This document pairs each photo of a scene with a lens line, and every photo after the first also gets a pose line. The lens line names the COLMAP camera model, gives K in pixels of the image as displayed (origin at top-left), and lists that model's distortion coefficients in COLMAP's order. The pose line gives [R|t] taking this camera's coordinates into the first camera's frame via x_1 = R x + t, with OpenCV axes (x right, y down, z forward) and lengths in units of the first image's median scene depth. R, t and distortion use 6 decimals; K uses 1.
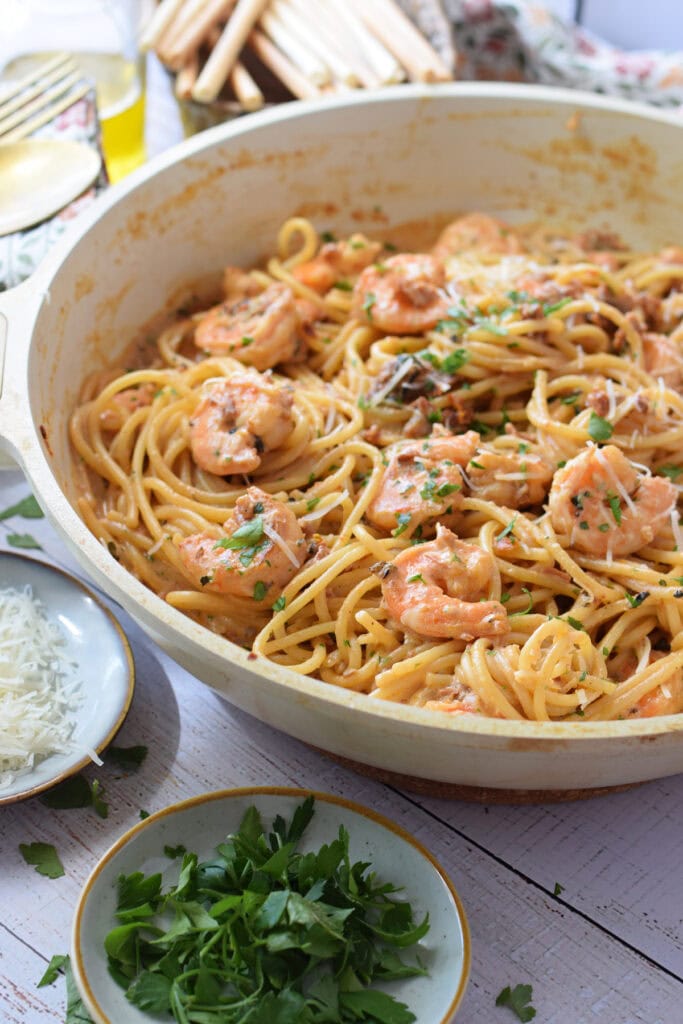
lens RADIAL K [[2272.2, 0, 386.4], [0, 2272.2, 513.1], [0, 0, 1]] dist [-0.027501, -0.239564]
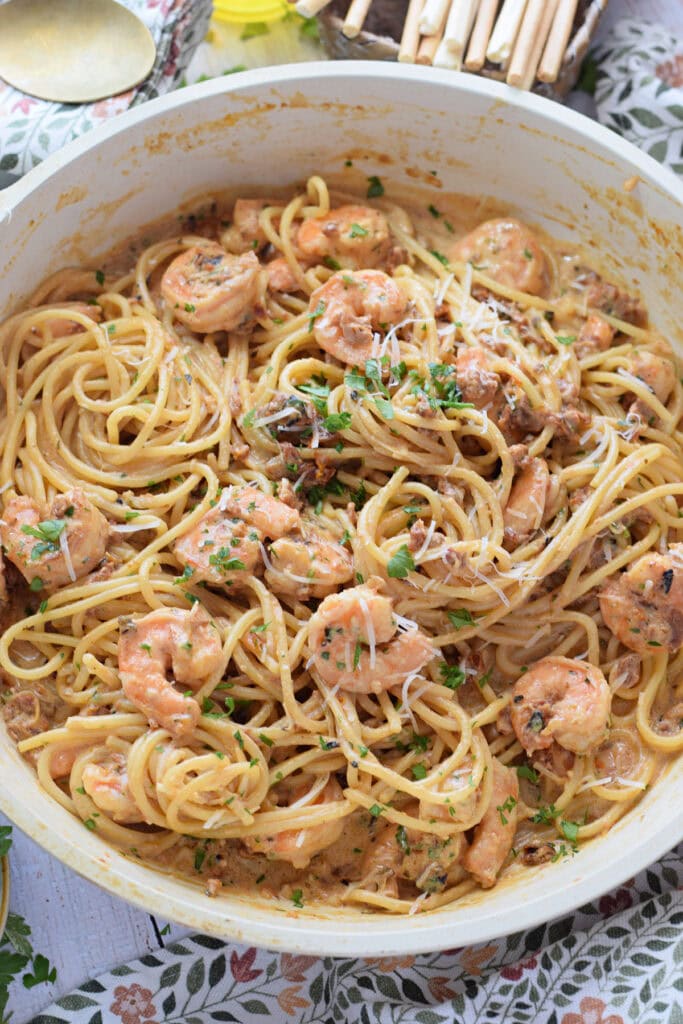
lens RADIAL K [[2305.3, 0, 341.5], [0, 2305.3, 512.0], [0, 0, 1]] dist [-0.016314, -1.123981]
pose [[0.868298, 0.441131, -0.226851, 0.301150], [-0.316665, 0.844955, 0.431015, -0.507326], [0.381813, -0.302413, 0.873364, 0.069788]]
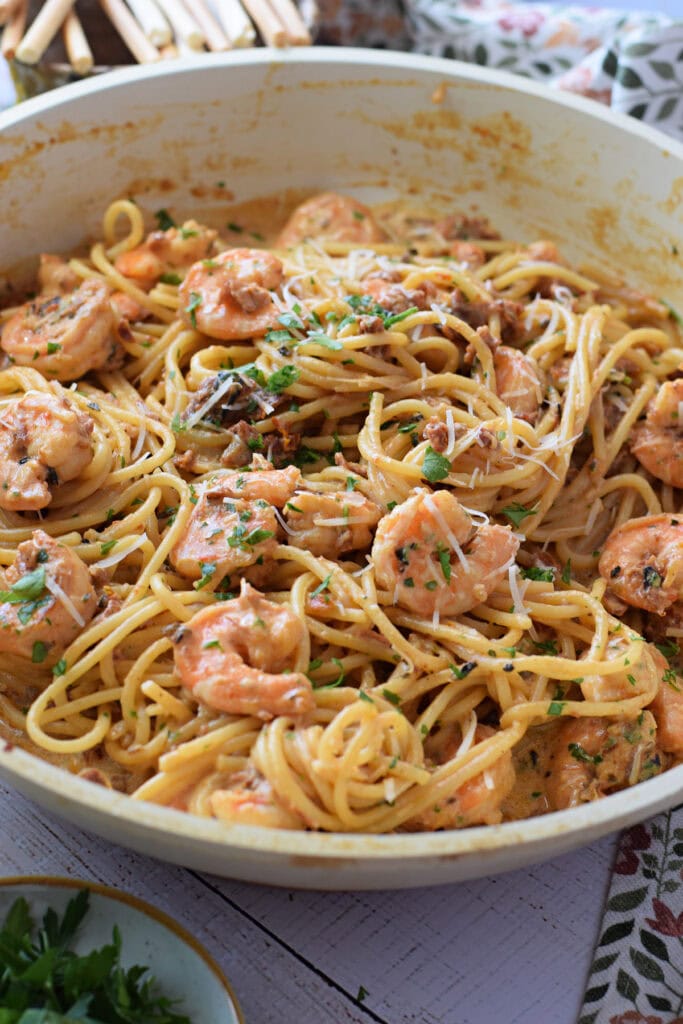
lens RADIAL K [[2305.3, 0, 341.5], [0, 2305.3, 512.0], [0, 0, 1]] dist [-0.016314, -1.123981]
pose [[0.999649, 0.023920, -0.011393, 0.067924], [-0.023094, 0.997429, 0.067840, -0.079967], [0.012986, -0.067553, 0.997631, 0.096880]]
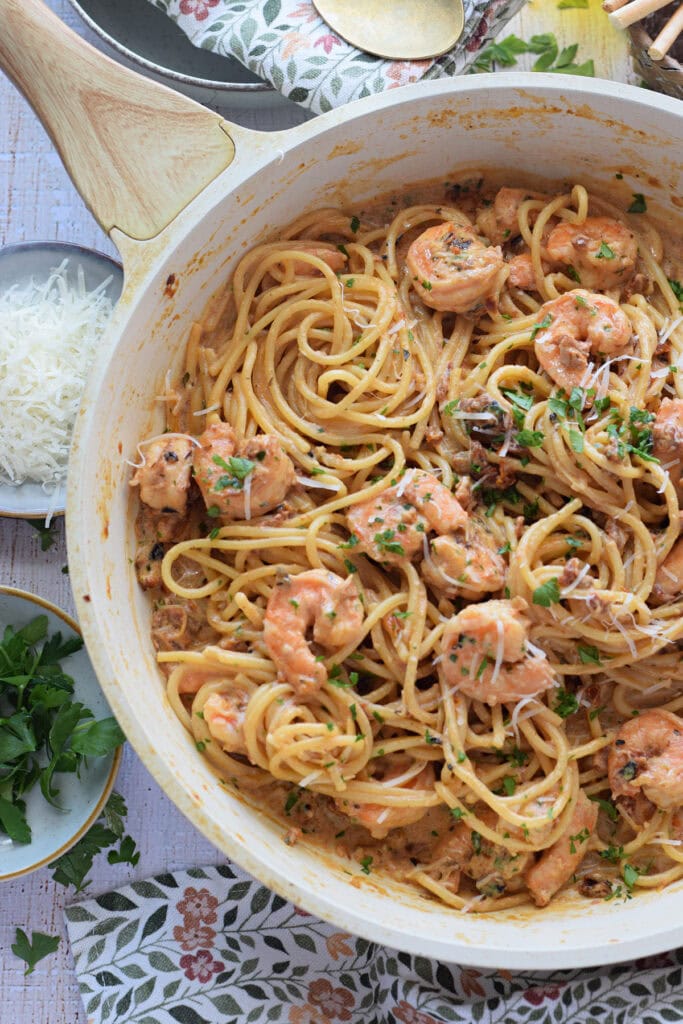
lens RADIAL K [[2305.3, 0, 341.5], [0, 2305.3, 512.0], [0, 0, 1]] dist [-0.016314, -1.123981]
pose [[0.686664, 0.689720, -0.229738, 0.255452], [-0.470749, 0.662674, 0.582459, -0.668409], [0.553975, -0.291804, 0.779719, 0.085717]]
